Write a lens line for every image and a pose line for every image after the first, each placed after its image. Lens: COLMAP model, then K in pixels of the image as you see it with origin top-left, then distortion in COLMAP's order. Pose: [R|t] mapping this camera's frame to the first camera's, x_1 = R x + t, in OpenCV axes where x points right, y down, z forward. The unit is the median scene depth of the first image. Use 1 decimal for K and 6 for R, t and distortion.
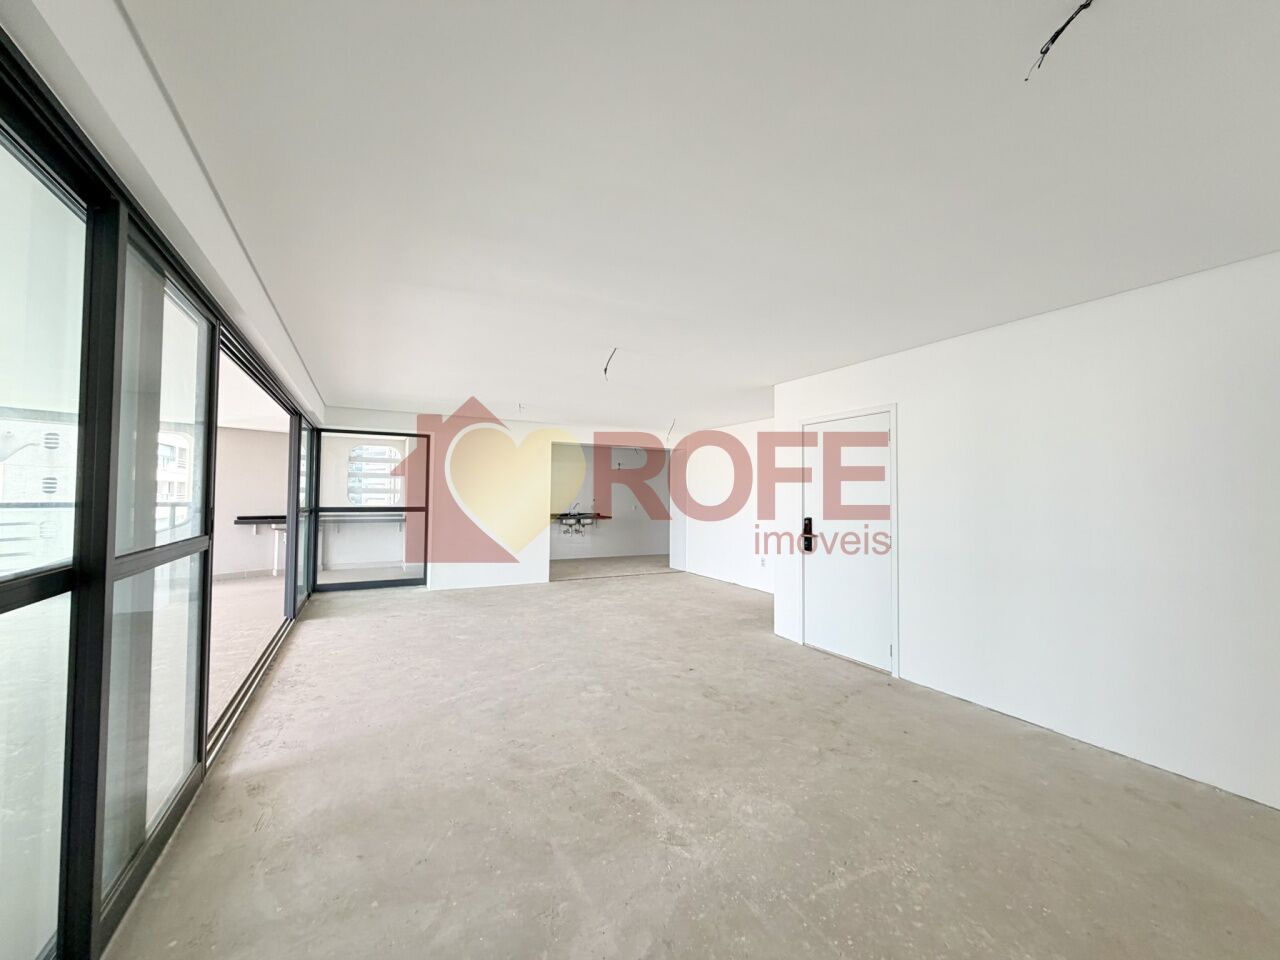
lens RADIAL K [[509.4, 0, 635.6], [0, 509.4, 480.4], [0, 0, 1]] dist [-0.000384, 0.000173]
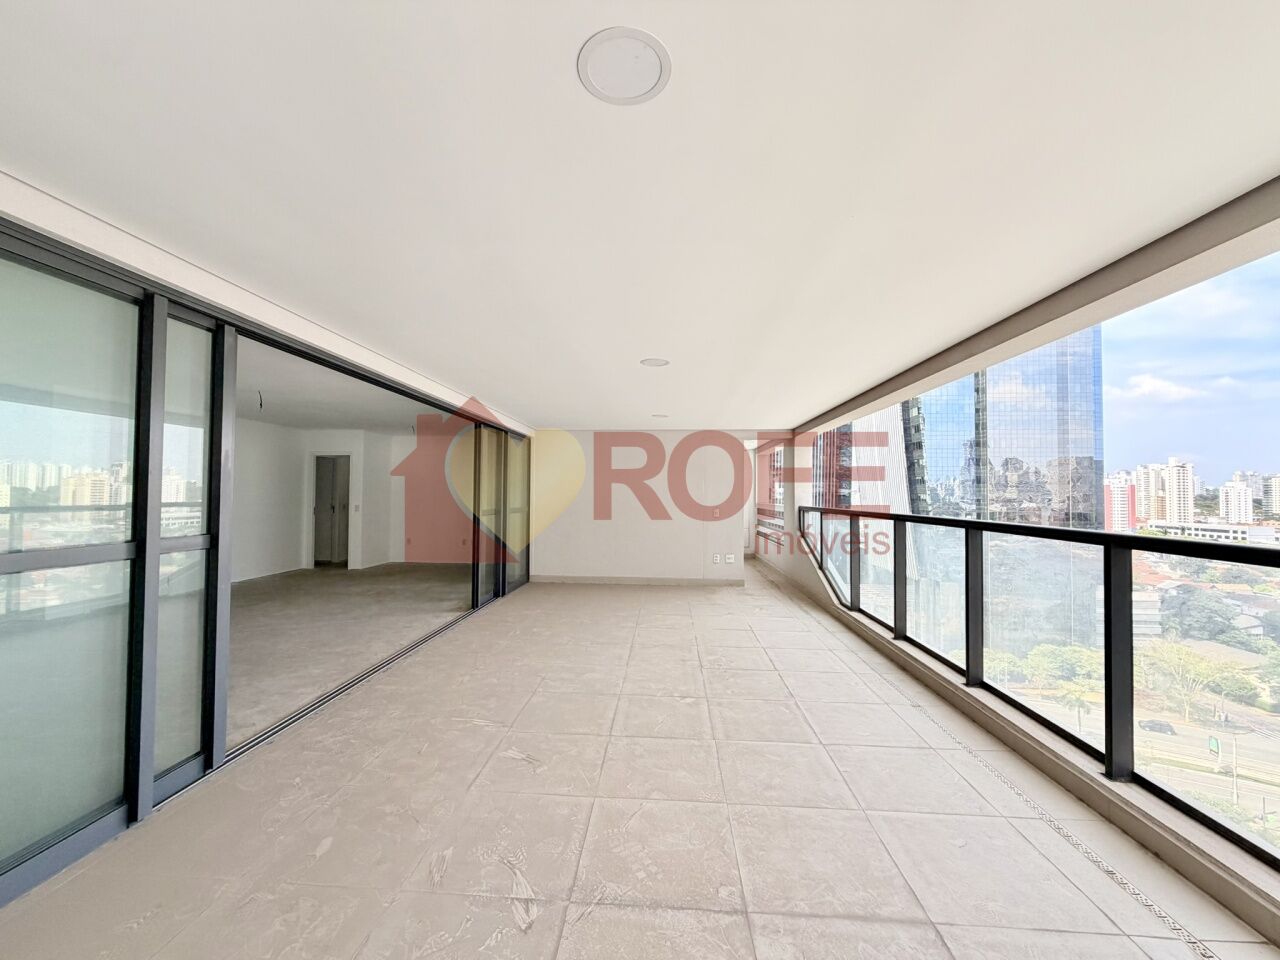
lens RADIAL K [[509.4, 0, 636.8], [0, 509.4, 481.2], [0, 0, 1]] dist [-0.000384, 0.000173]
pose [[-0.856101, -0.001953, 0.516805, -1.829243], [-0.026971, 0.998799, -0.040905, 0.032609], [-0.516105, -0.048958, -0.855125, 1.786146]]
